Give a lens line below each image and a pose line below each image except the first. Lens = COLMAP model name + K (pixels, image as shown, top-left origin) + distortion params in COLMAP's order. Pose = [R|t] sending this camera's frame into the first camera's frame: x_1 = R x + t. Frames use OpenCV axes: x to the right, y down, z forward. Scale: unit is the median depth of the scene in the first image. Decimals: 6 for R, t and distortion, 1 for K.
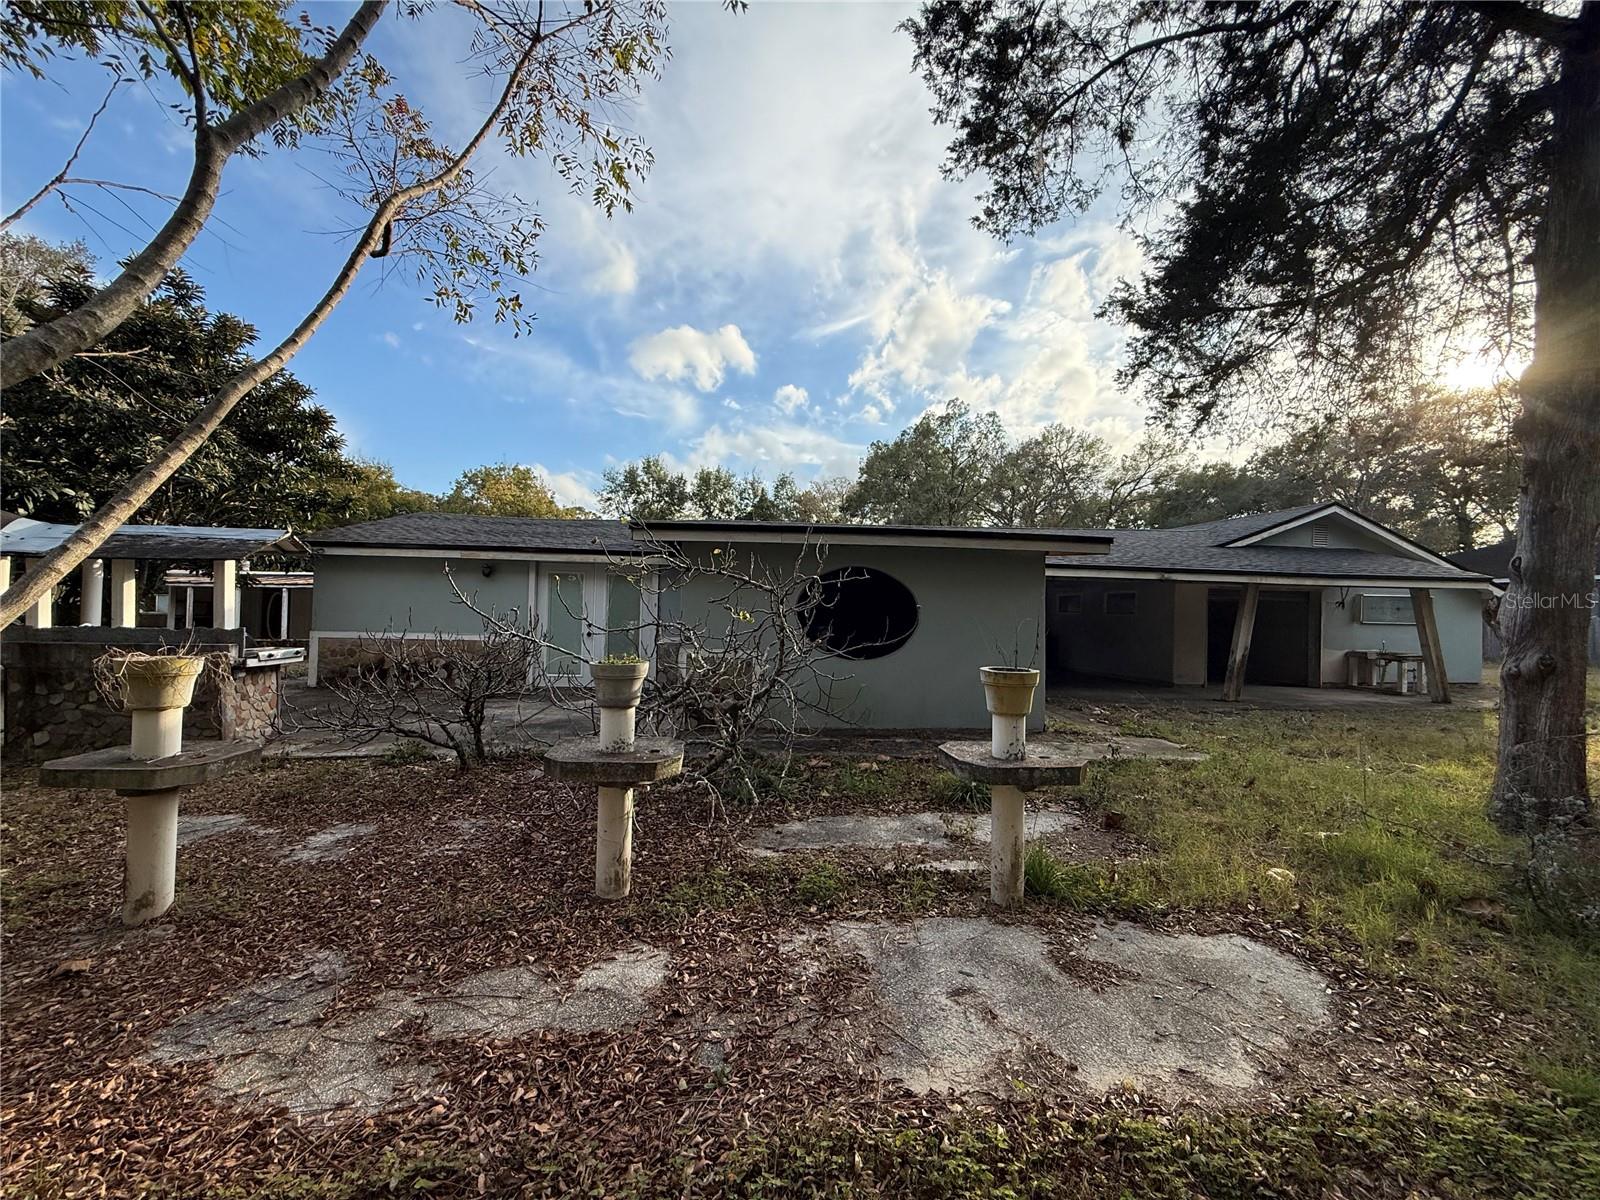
lens RADIAL K [[639.1, 0, 800.0], [0, 639.1, 600.0], [0, 0, 1]] dist [0.001664, 0.000309]
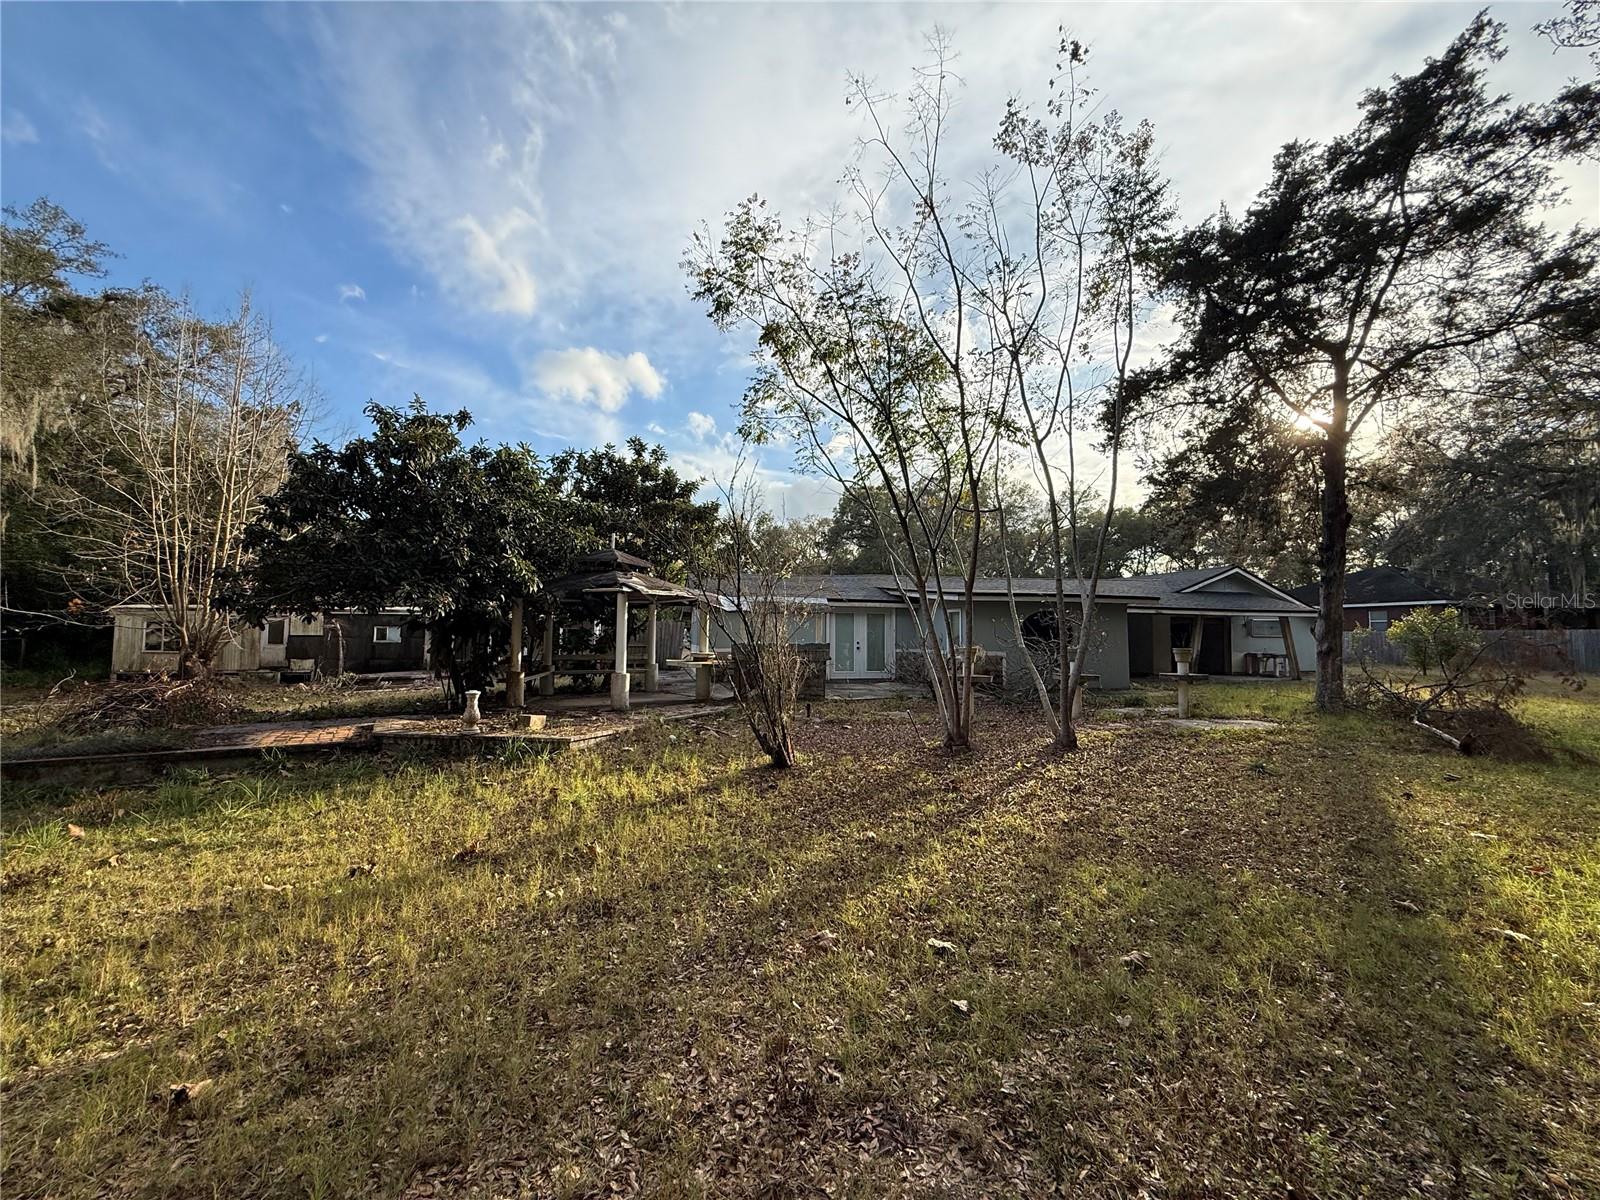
lens RADIAL K [[639.1, 0, 800.0], [0, 639.1, 600.0], [0, 0, 1]] dist [0.001664, 0.000309]
pose [[0.991097, -0.005772, 0.133019, -0.539662], [0.010397, 0.999364, -0.034098, -0.015039], [-0.132738, 0.035177, 0.990527, -0.525467]]
